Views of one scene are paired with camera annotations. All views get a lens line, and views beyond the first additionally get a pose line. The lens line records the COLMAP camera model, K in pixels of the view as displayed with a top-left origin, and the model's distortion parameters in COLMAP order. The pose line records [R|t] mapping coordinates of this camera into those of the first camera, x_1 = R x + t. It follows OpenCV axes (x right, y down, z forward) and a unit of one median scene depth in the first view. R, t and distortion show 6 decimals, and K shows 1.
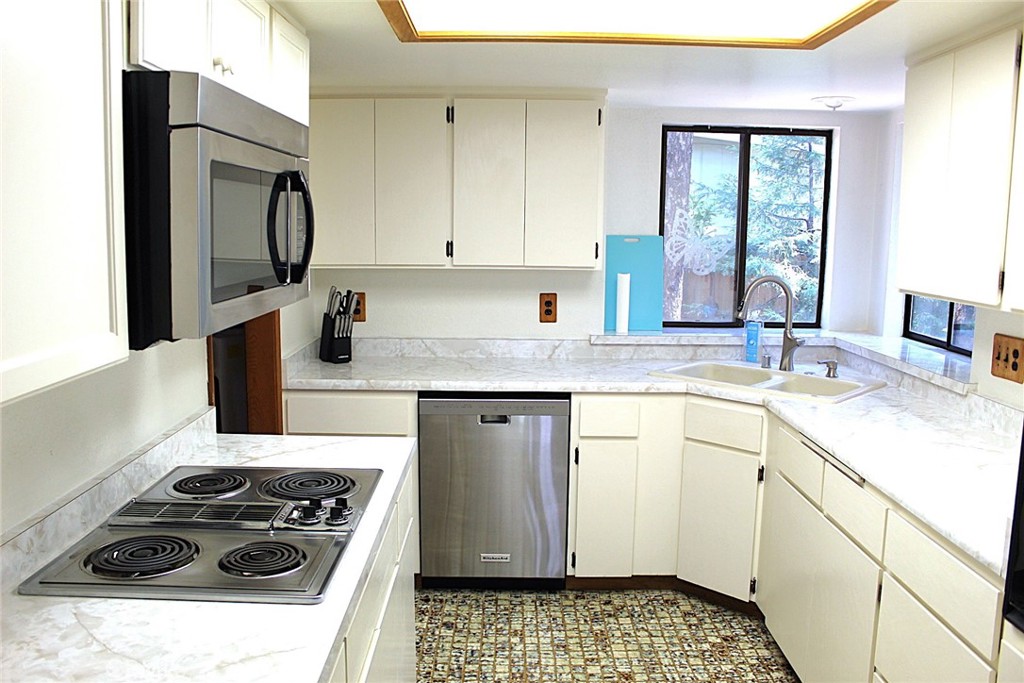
lens RADIAL K [[848.3, 0, 504.2], [0, 848.3, 334.3], [0, 0, 1]] dist [-0.137603, 0.099752]
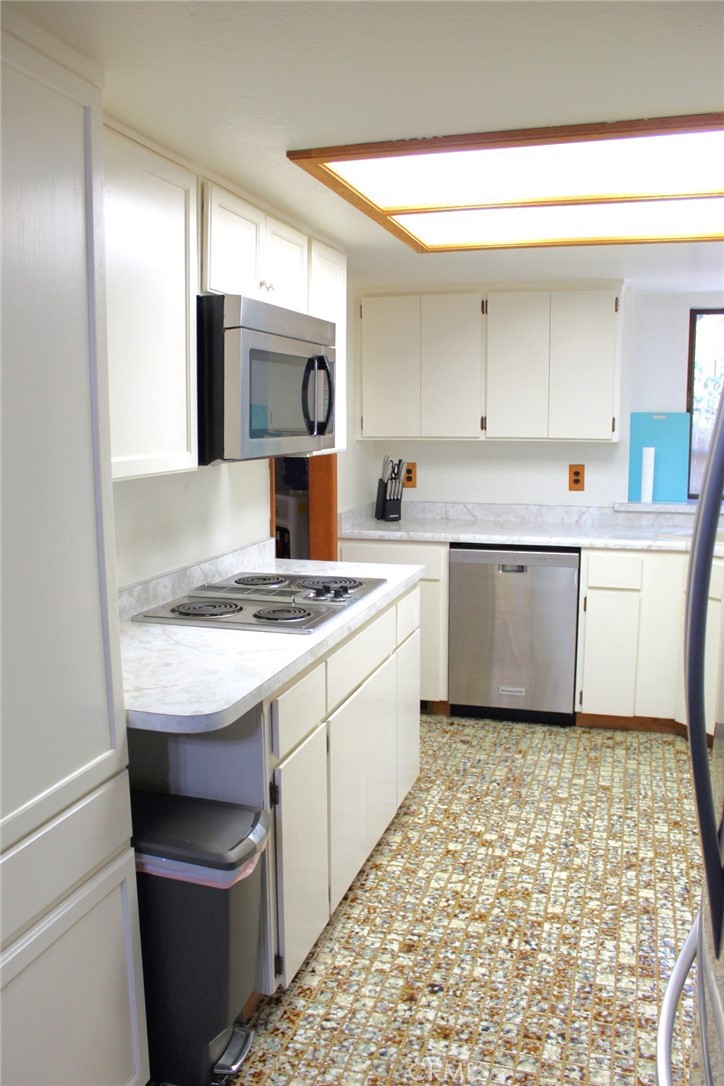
lens RADIAL K [[899.7, 0, 365.0], [0, 899.7, 538.9], [0, 0, 1]] dist [-0.137603, 0.099752]
pose [[0.957788, 0.028228, -0.286087, 0.148256], [-0.026949, 0.999601, 0.008411, 0.056236], [0.286211, -0.000346, 0.958167, -0.239300]]
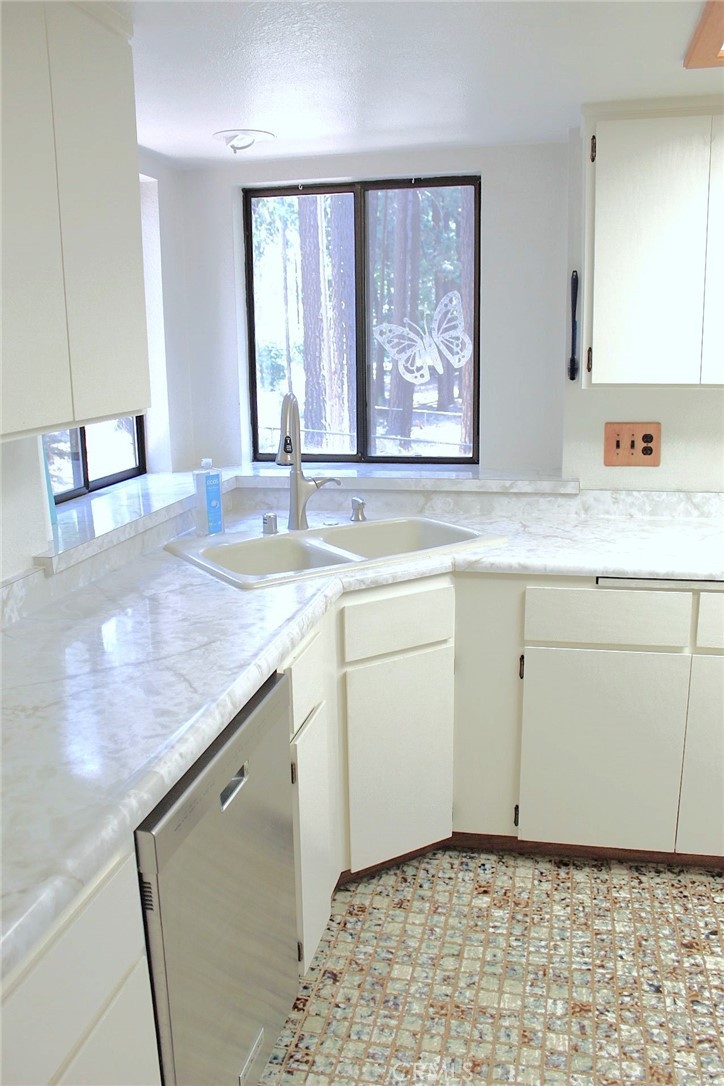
lens RADIAL K [[899.7, 0, 359.3], [0, 899.7, 547.3], [0, 0, 1]] dist [-0.137603, 0.099752]
pose [[0.212817, -0.222456, 0.951432, -0.399988], [0.144611, 0.970185, 0.194494, -0.084714], [-0.966332, 0.096196, 0.238641, 0.849724]]
